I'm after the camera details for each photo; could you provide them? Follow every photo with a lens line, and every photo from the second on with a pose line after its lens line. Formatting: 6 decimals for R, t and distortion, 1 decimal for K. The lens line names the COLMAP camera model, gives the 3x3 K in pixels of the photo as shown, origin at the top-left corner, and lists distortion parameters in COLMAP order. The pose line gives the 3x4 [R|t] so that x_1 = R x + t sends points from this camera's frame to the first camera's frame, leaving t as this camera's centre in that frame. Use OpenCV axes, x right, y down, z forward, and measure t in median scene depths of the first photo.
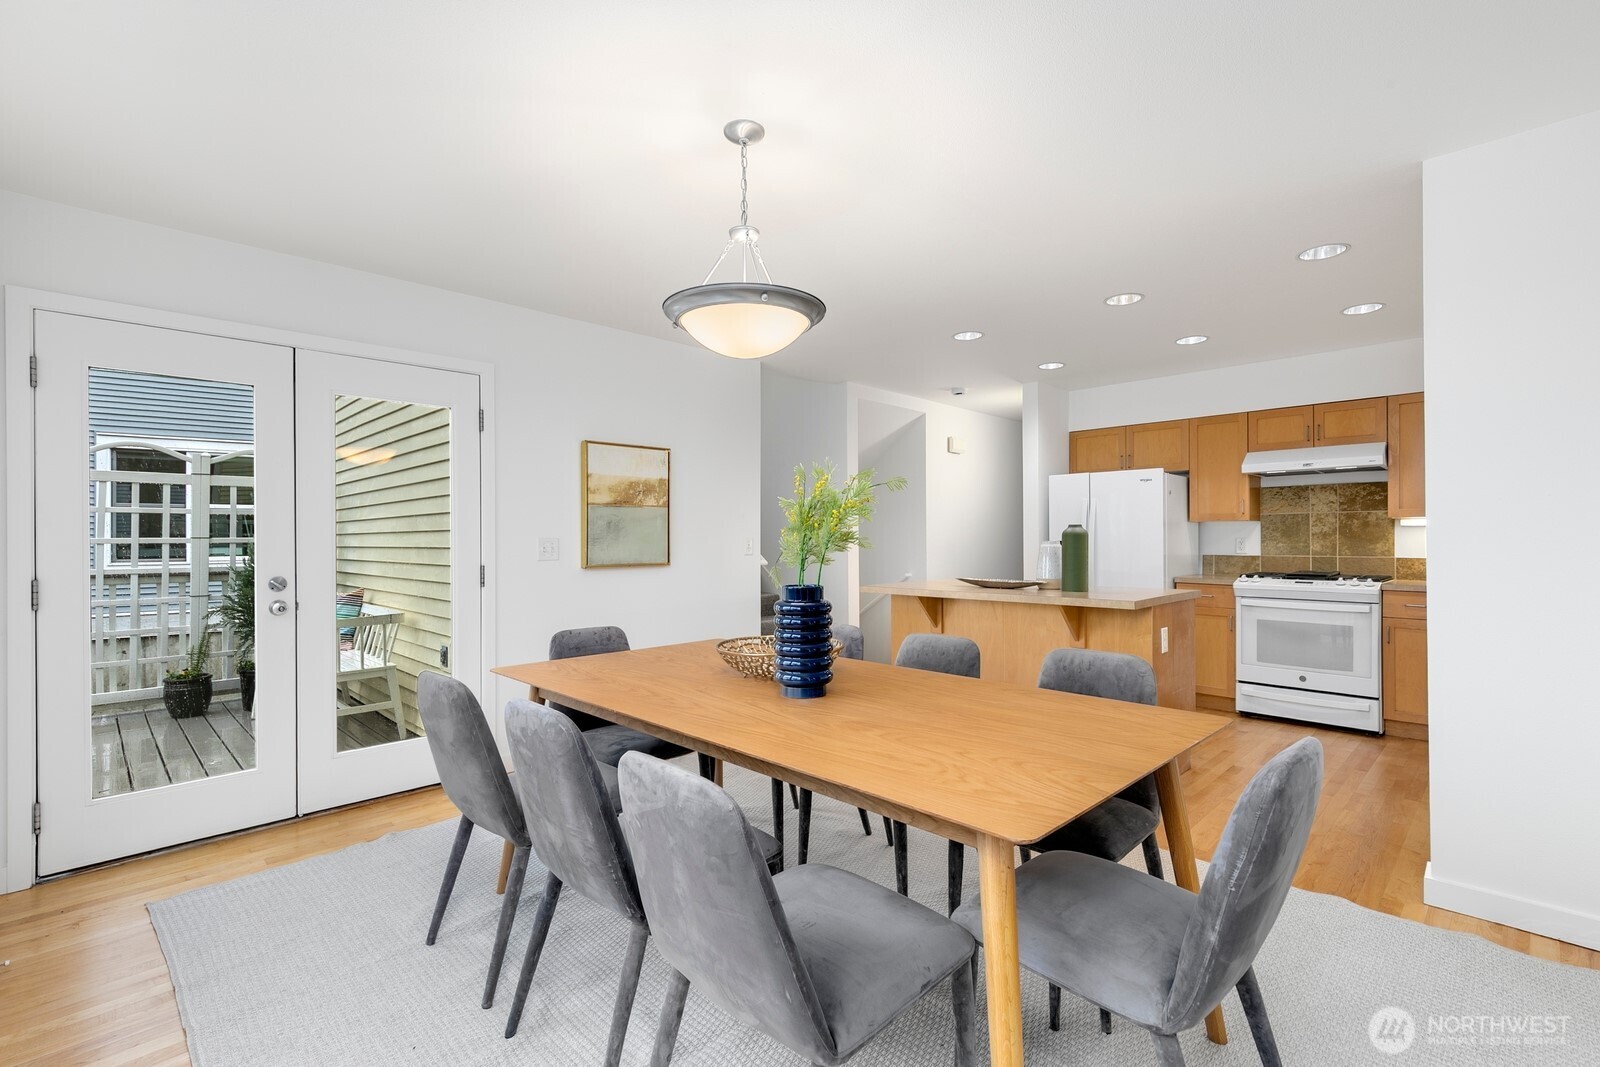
lens RADIAL K [[716.5, 0, 792.0], [0, 716.5, 538.5], [0, 0, 1]] dist [0.010347, 0.000074]
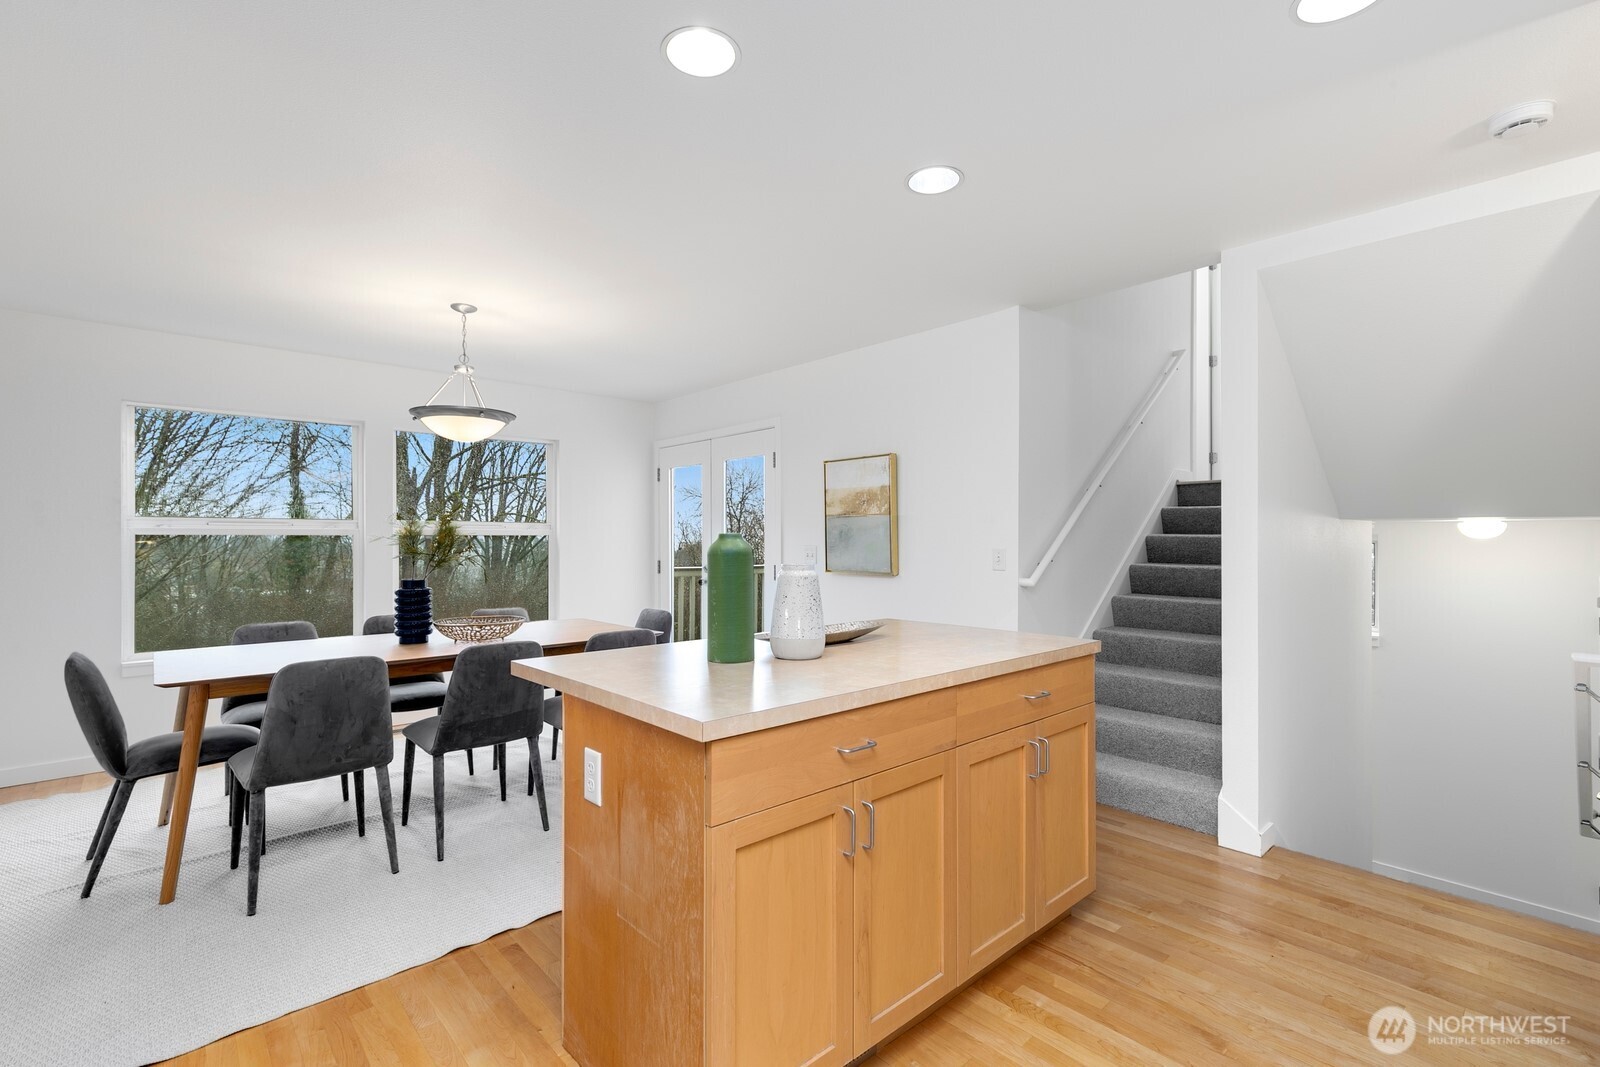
lens RADIAL K [[716.5, 0, 792.0], [0, 716.5, 538.5], [0, 0, 1]] dist [0.010347, 0.000074]
pose [[-0.040761, 0.003973, -0.999161, 0.837627], [-0.002370, 0.999989, 0.004073, -0.016806], [0.999166, 0.002534, -0.040751, 0.971481]]
